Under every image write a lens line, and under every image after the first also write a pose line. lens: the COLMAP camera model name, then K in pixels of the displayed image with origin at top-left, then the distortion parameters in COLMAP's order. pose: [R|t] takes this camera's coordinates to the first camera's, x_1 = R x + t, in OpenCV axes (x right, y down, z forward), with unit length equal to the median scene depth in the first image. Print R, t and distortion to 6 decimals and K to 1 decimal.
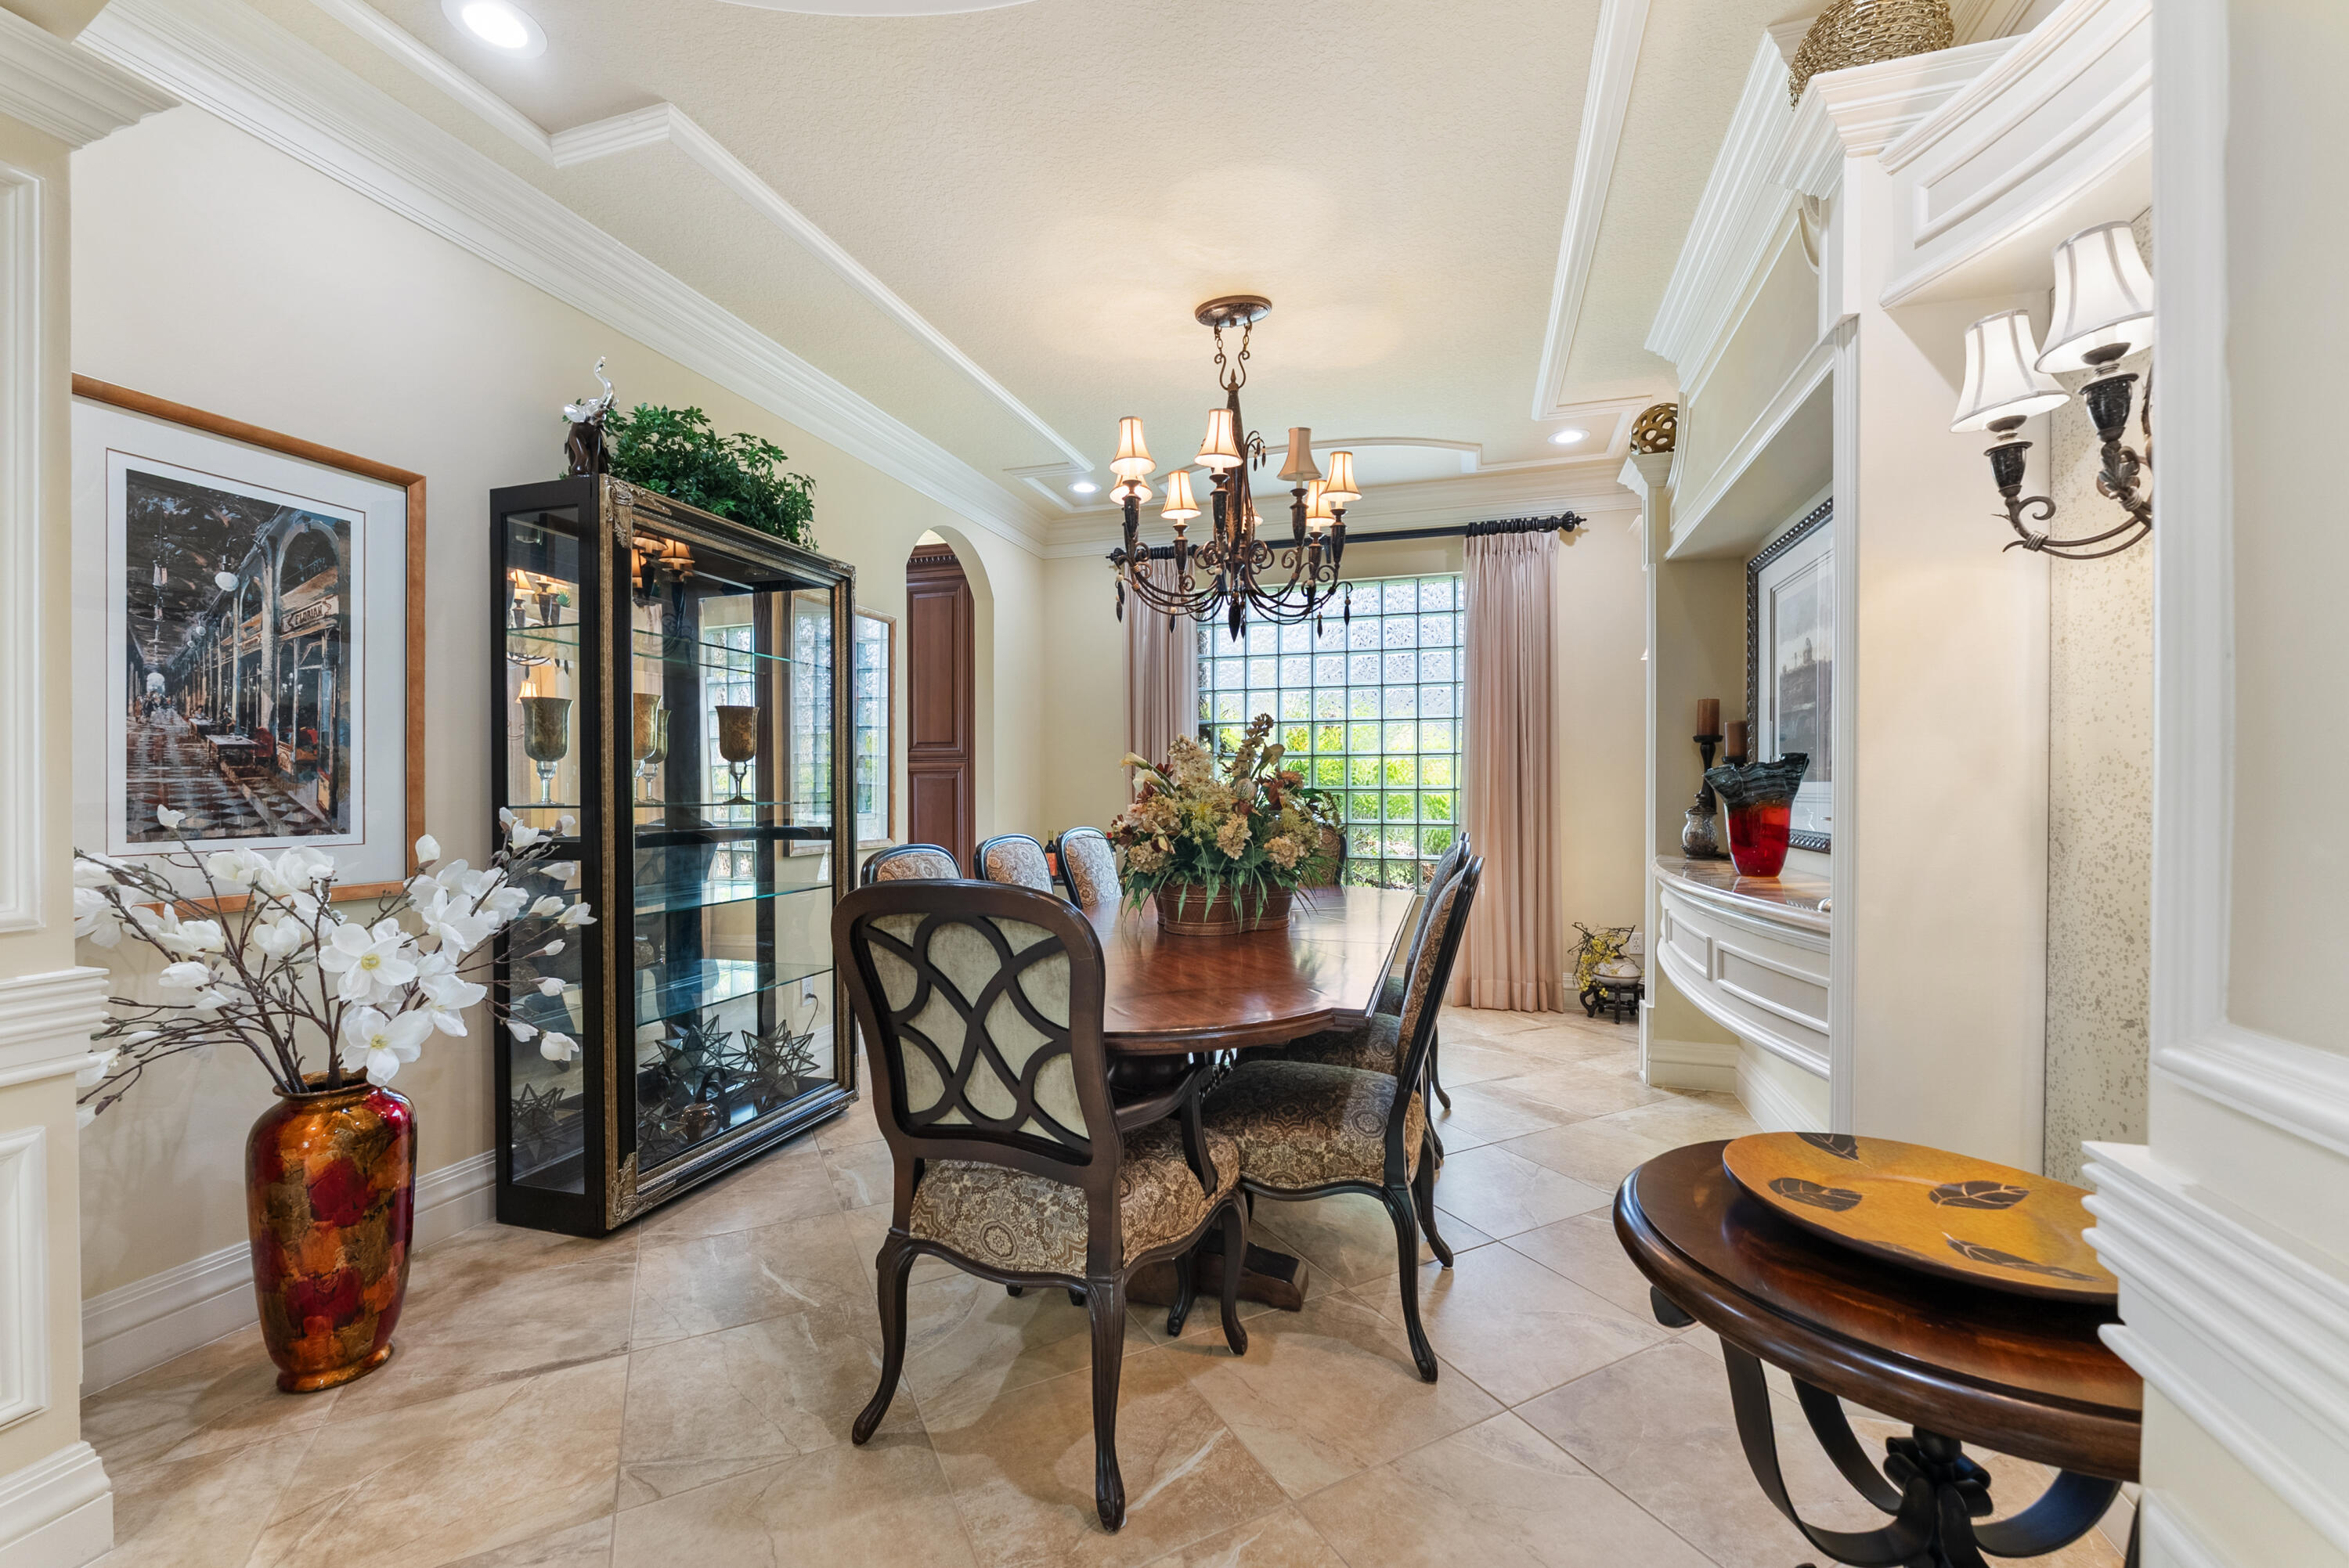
lens RADIAL K [[941.0, 0, 1177.5], [0, 941.0, 790.2], [0, 0, 1]] dist [-0.005414, 0.000368]
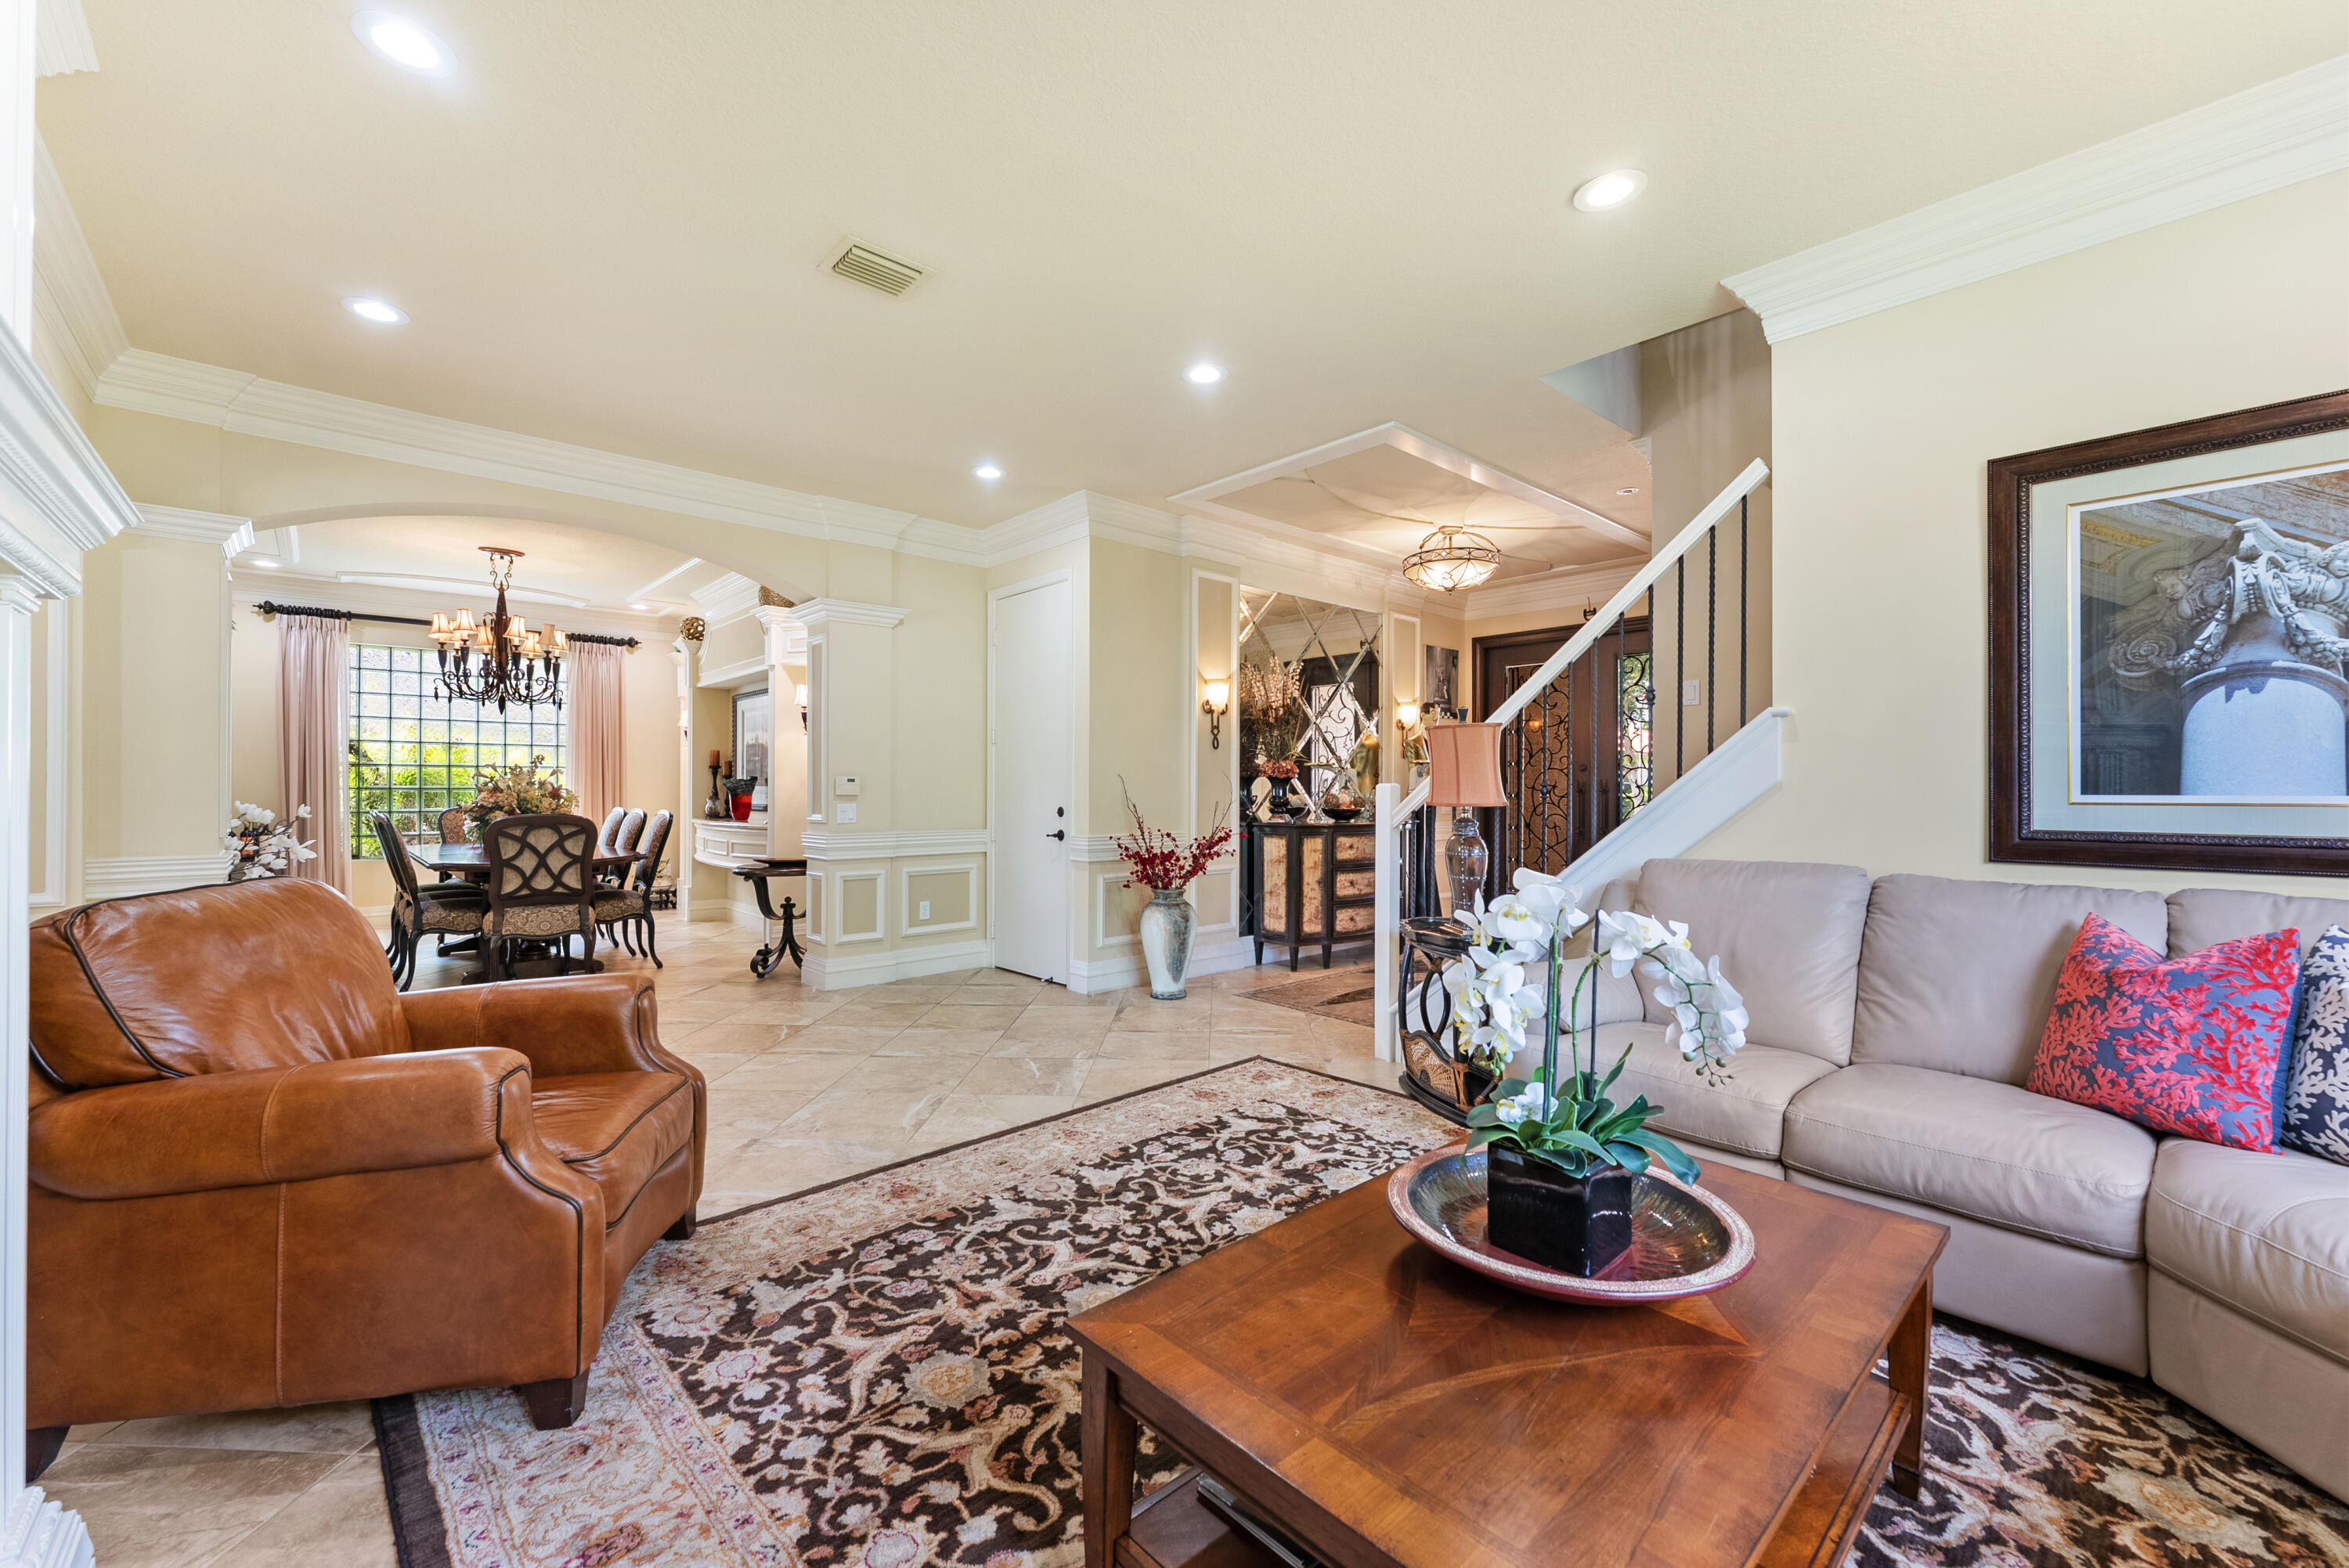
lens RADIAL K [[941.0, 0, 1167.5], [0, 941.0, 791.4], [0, 0, 1]] dist [-0.005414, 0.000368]
pose [[0.513524, 0.001798, 0.858074, -1.333429], [-0.001486, 0.999998, -0.001206, 0.007726], [-0.858074, -0.000655, 0.513525, -1.797689]]
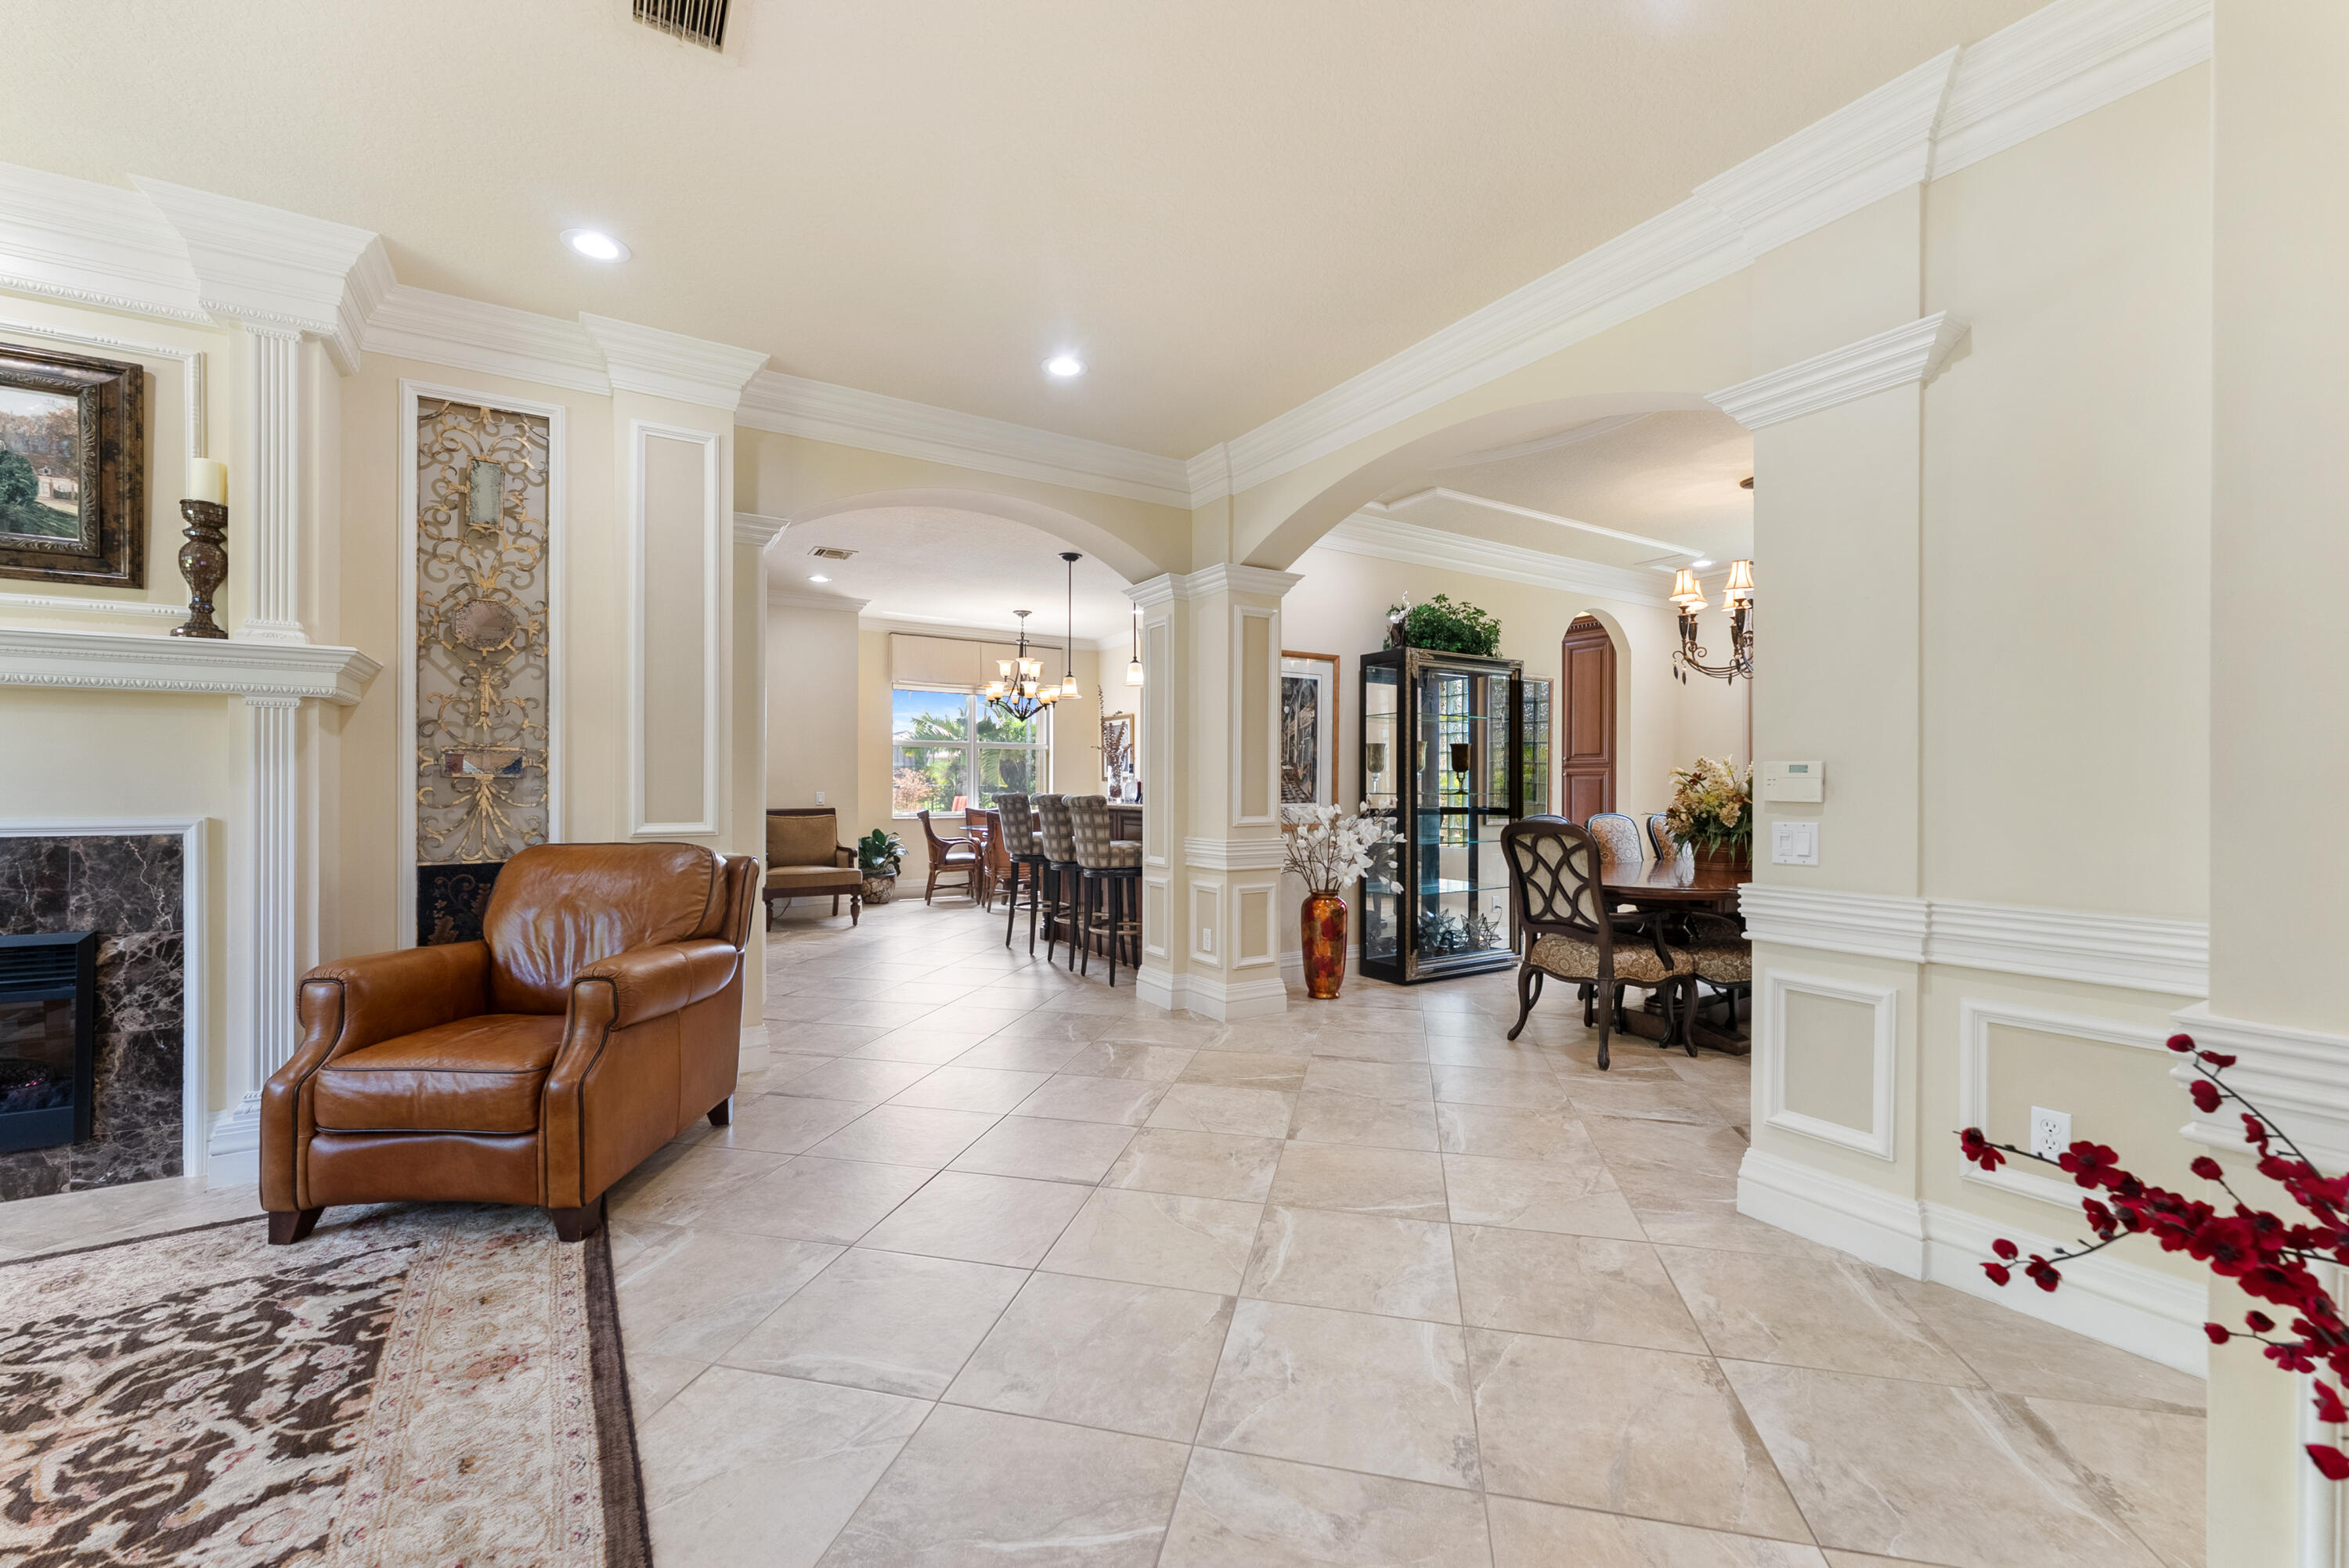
lens RADIAL K [[941.0, 0, 1178.5], [0, 941.0, 790.5], [0, 0, 1]] dist [-0.005414, 0.000368]
pose [[0.758958, 0.008341, -0.651086, 0.474980], [-0.006399, 0.999965, 0.005351, 0.001545], [0.651108, 0.000105, 0.758985, -1.141263]]
